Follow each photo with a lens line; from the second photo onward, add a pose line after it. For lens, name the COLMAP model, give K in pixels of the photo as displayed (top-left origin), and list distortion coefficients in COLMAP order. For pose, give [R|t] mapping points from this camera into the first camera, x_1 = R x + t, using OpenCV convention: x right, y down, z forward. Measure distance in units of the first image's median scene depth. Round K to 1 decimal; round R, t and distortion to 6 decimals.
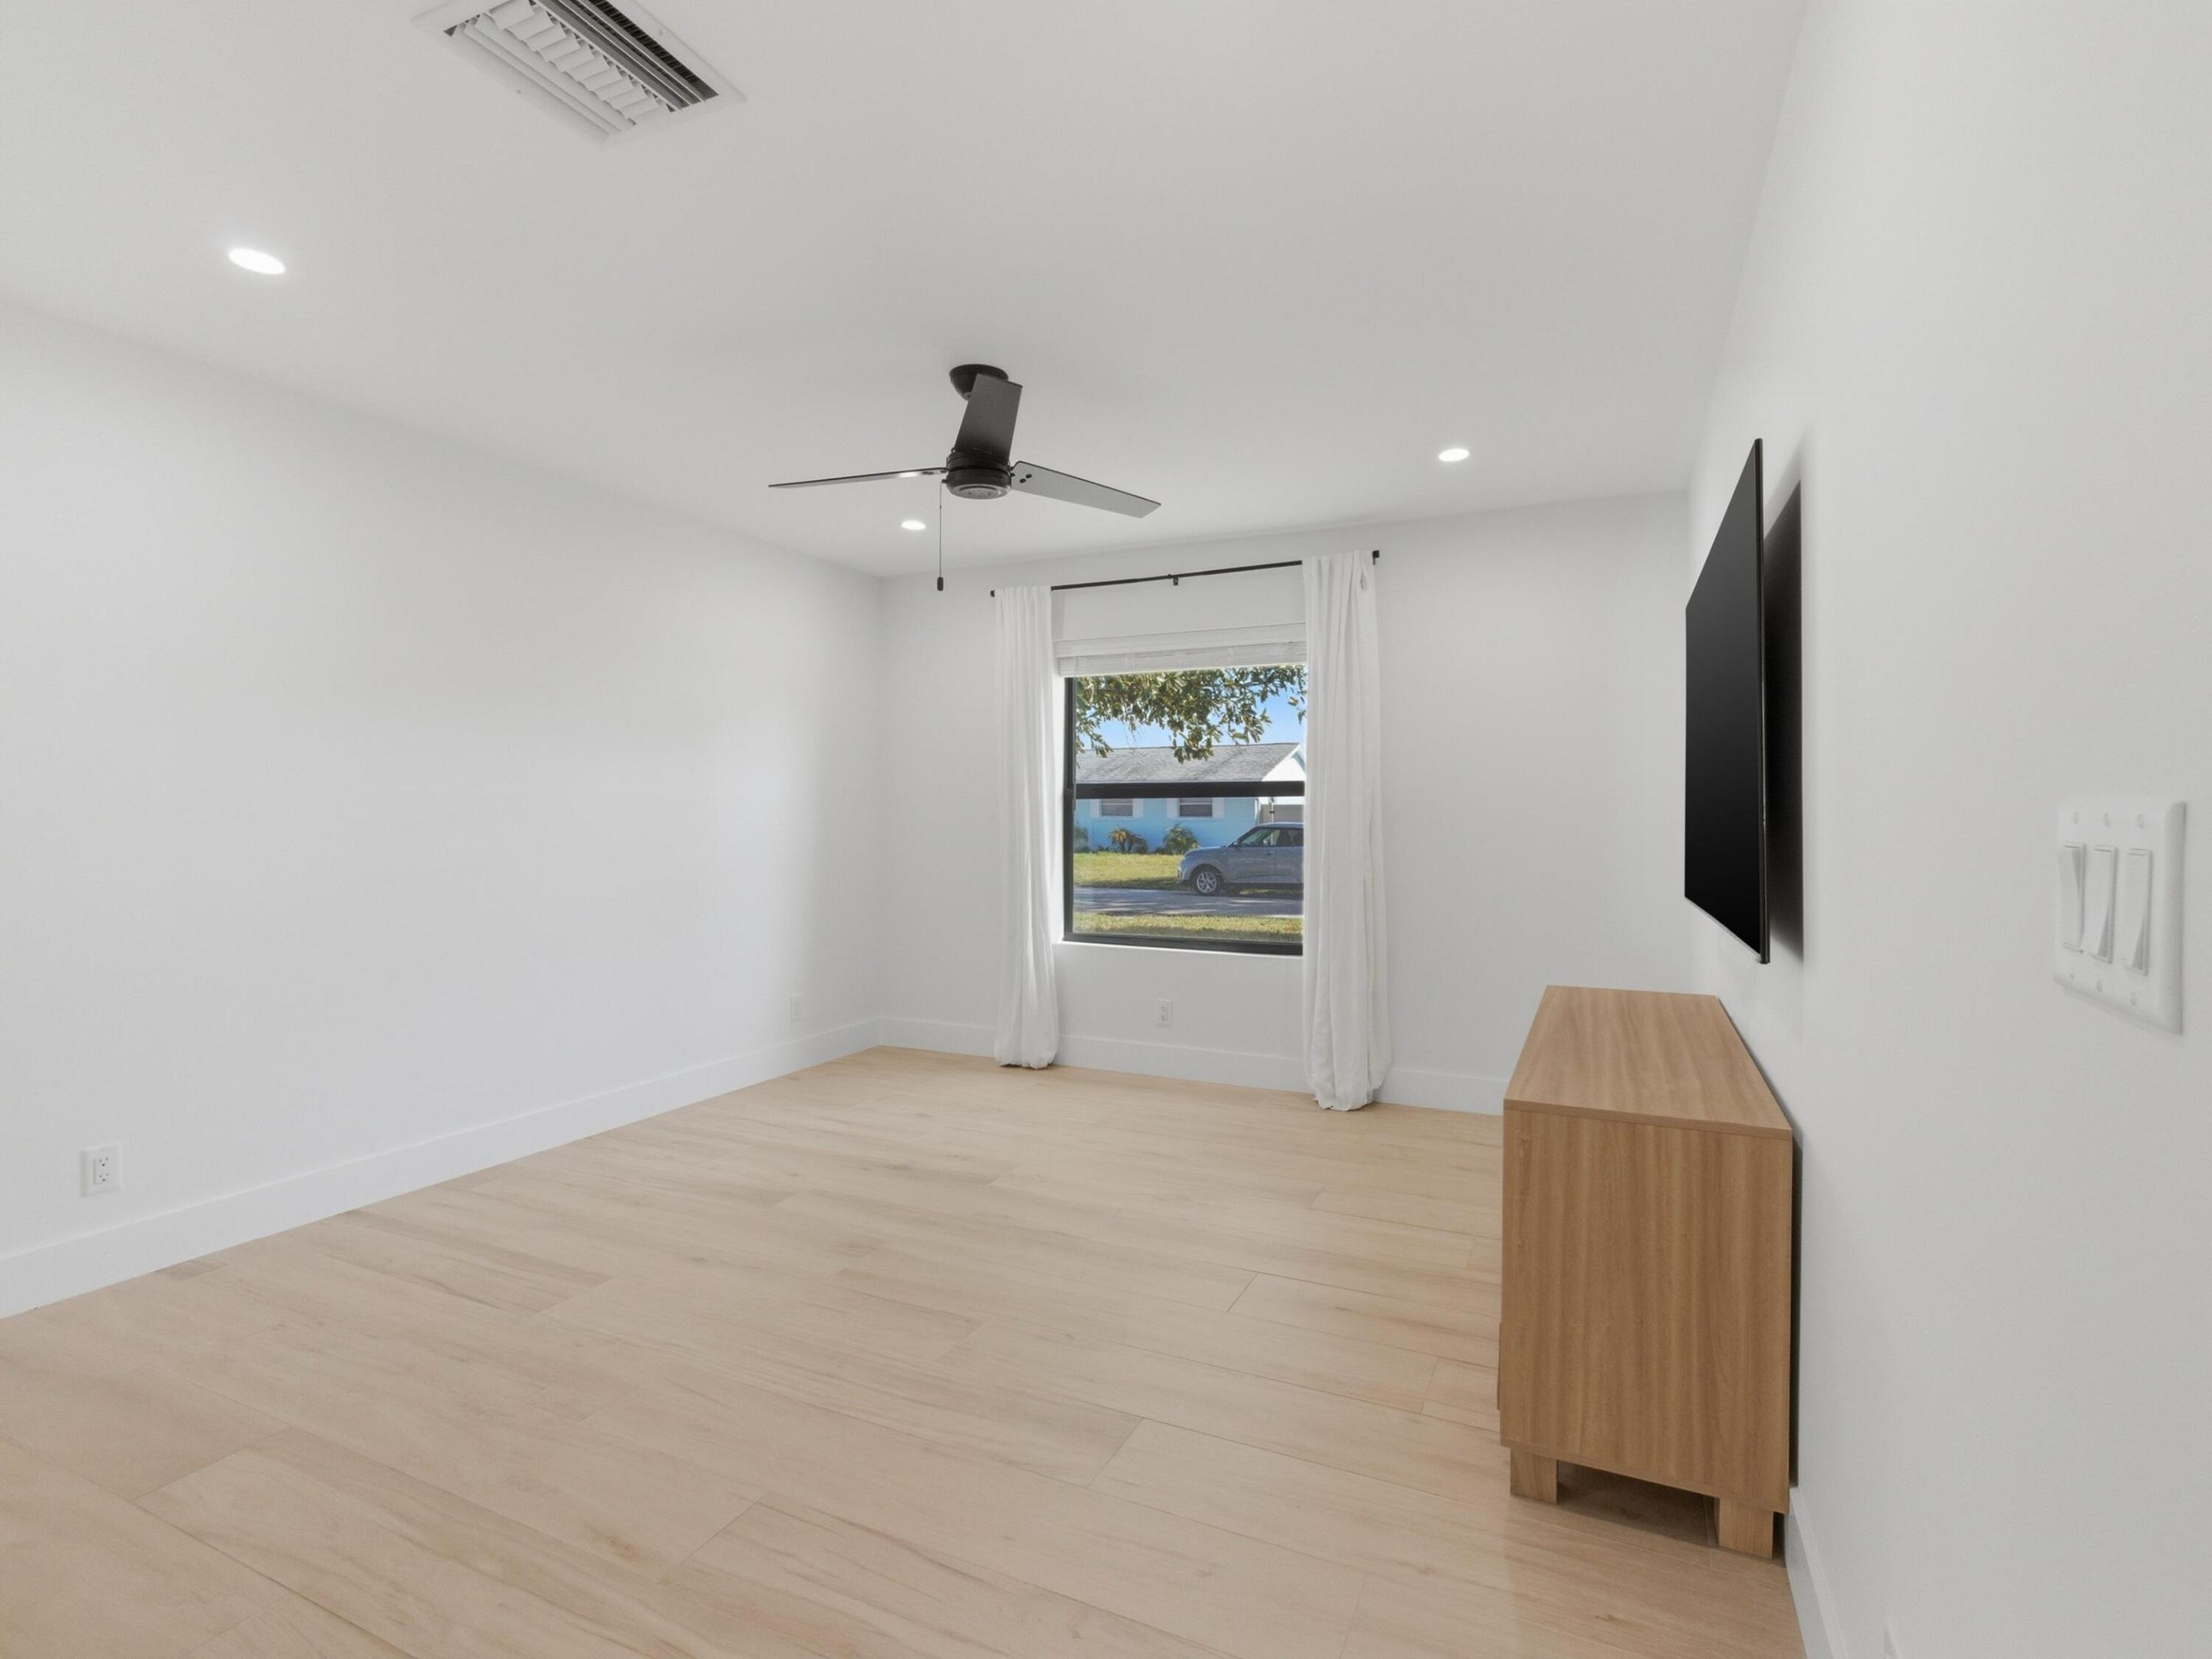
lens RADIAL K [[1035.4, 0, 1113.6], [0, 1035.4, 814.5], [0, 0, 1]] dist [-0.015151, -0.000392]
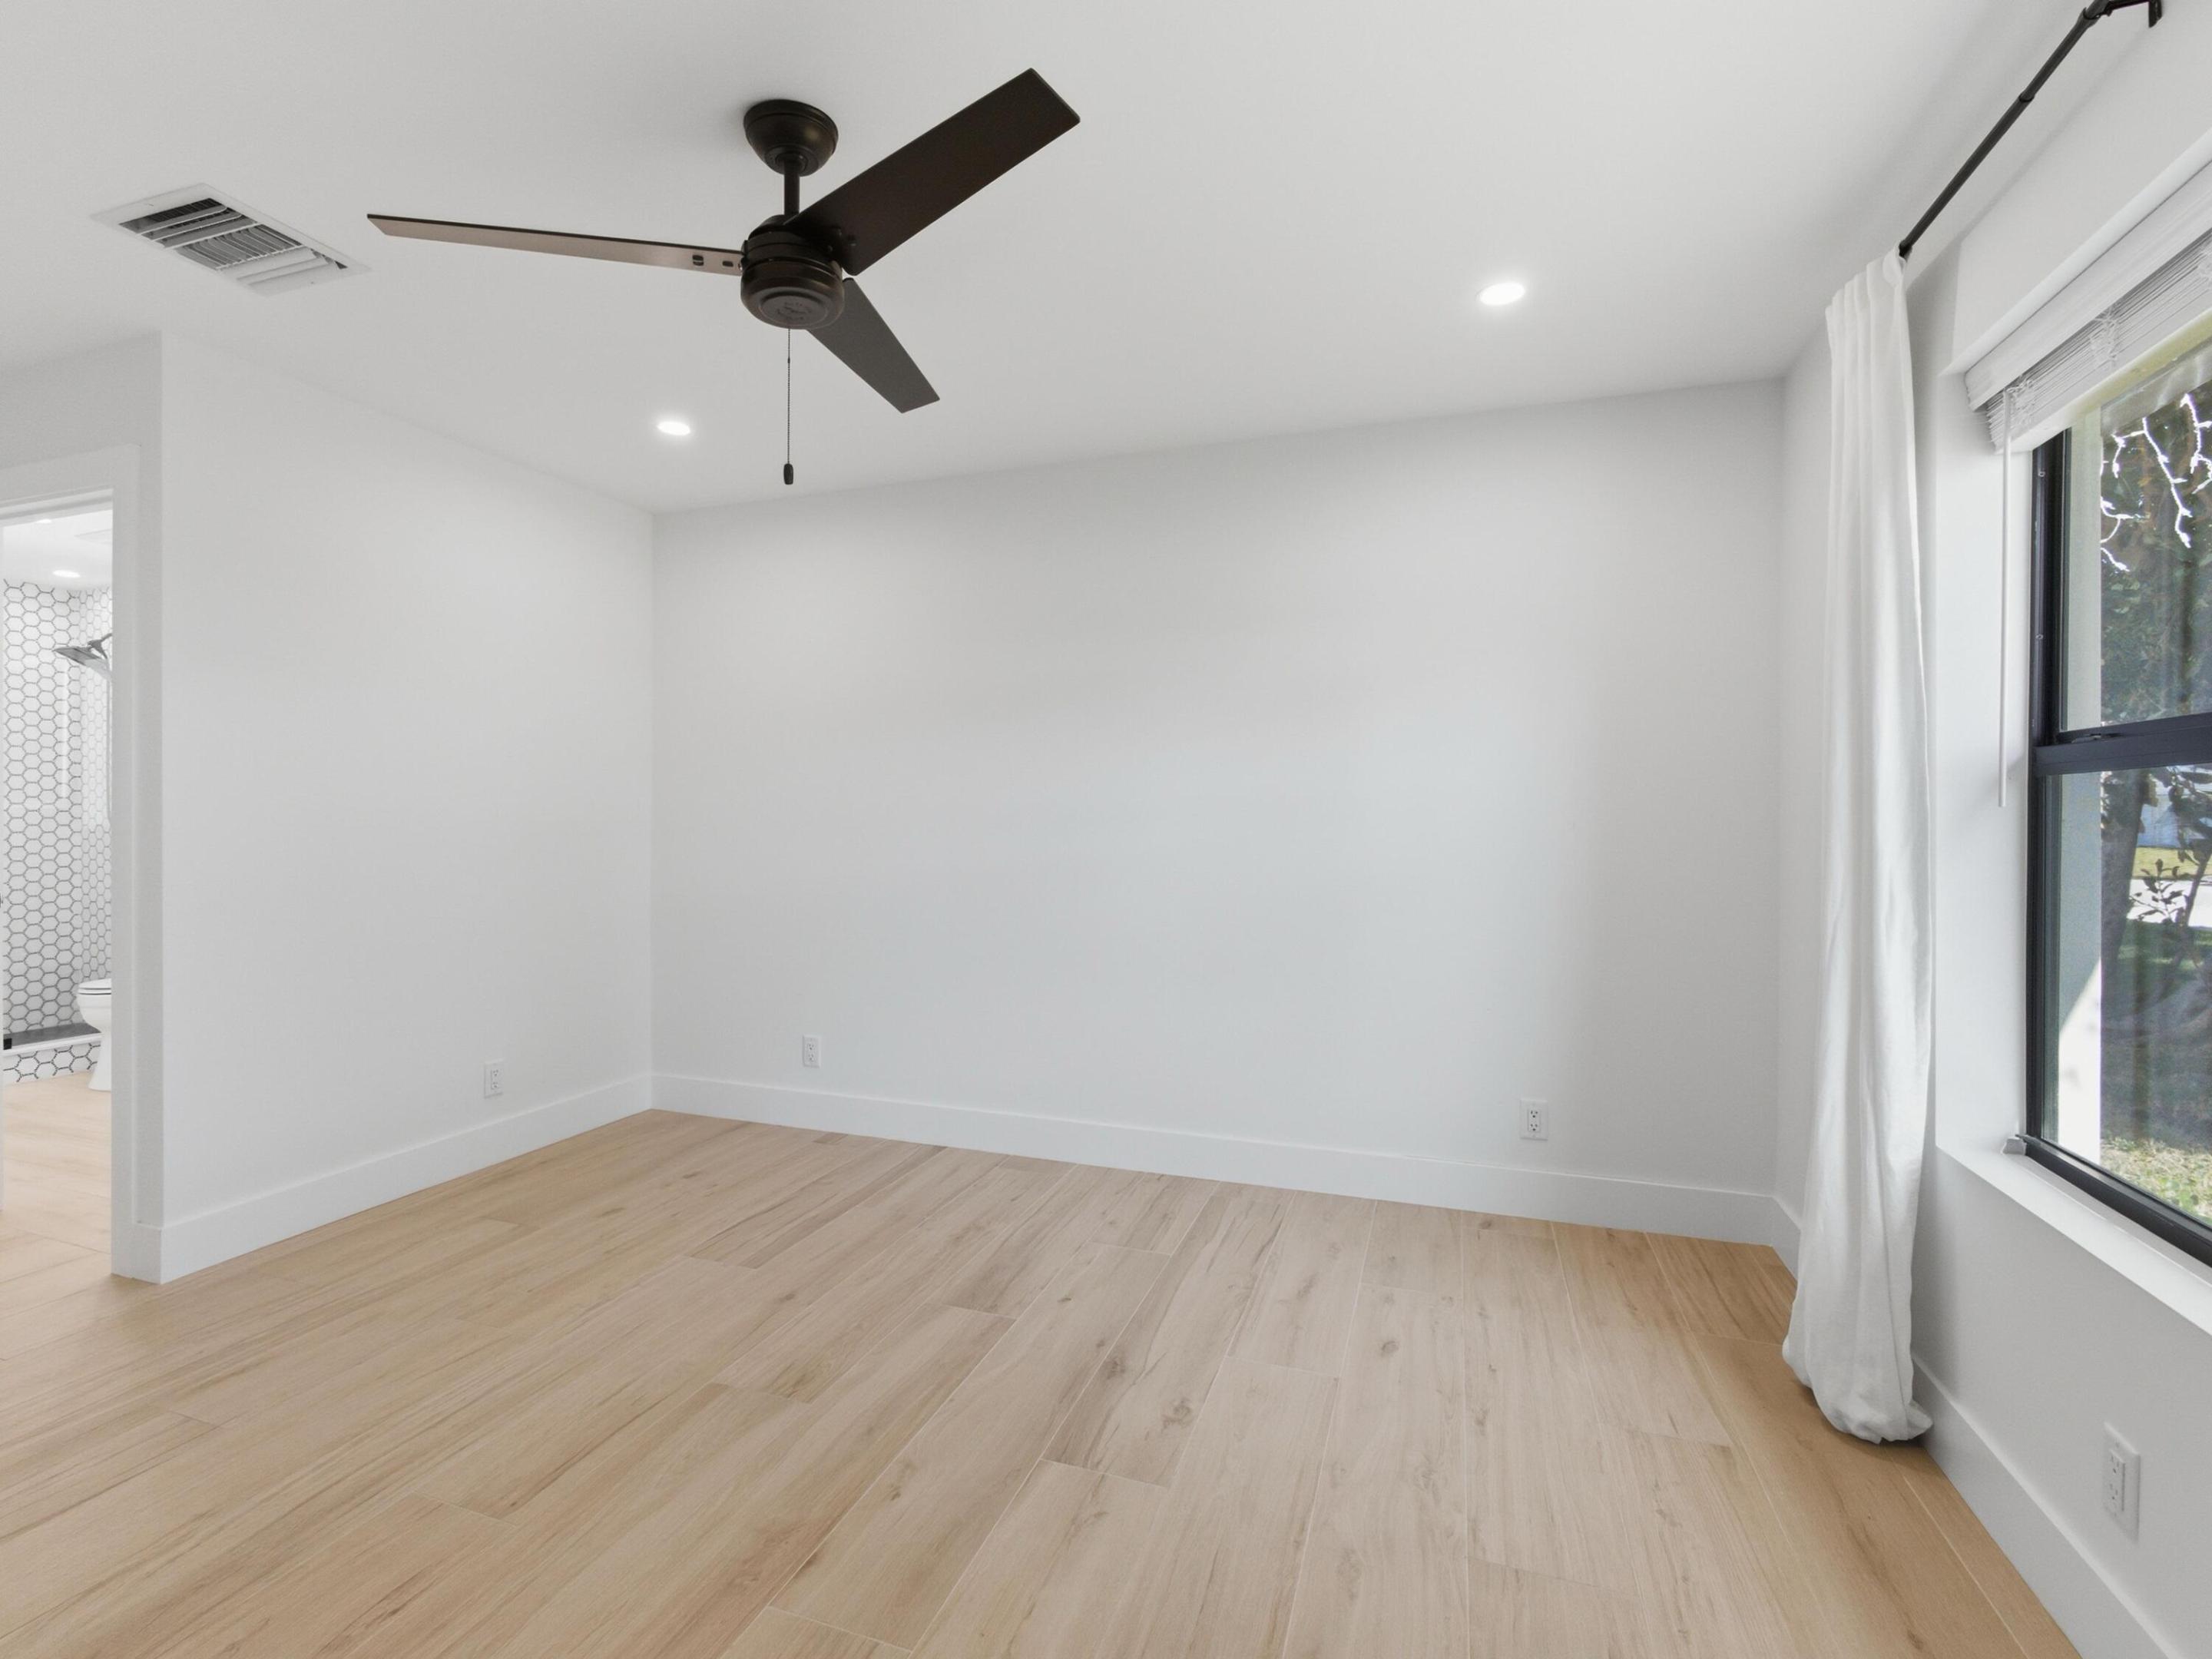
lens RADIAL K [[1035.4, 0, 1105.2], [0, 1035.4, 831.6], [0, 0, 1]] dist [-0.015151, -0.000392]
pose [[0.092325, 0.003889, -0.995721, 0.485127], [-0.002973, 0.999989, 0.003630, 0.009014], [0.995724, 0.002625, 0.092336, 1.067849]]
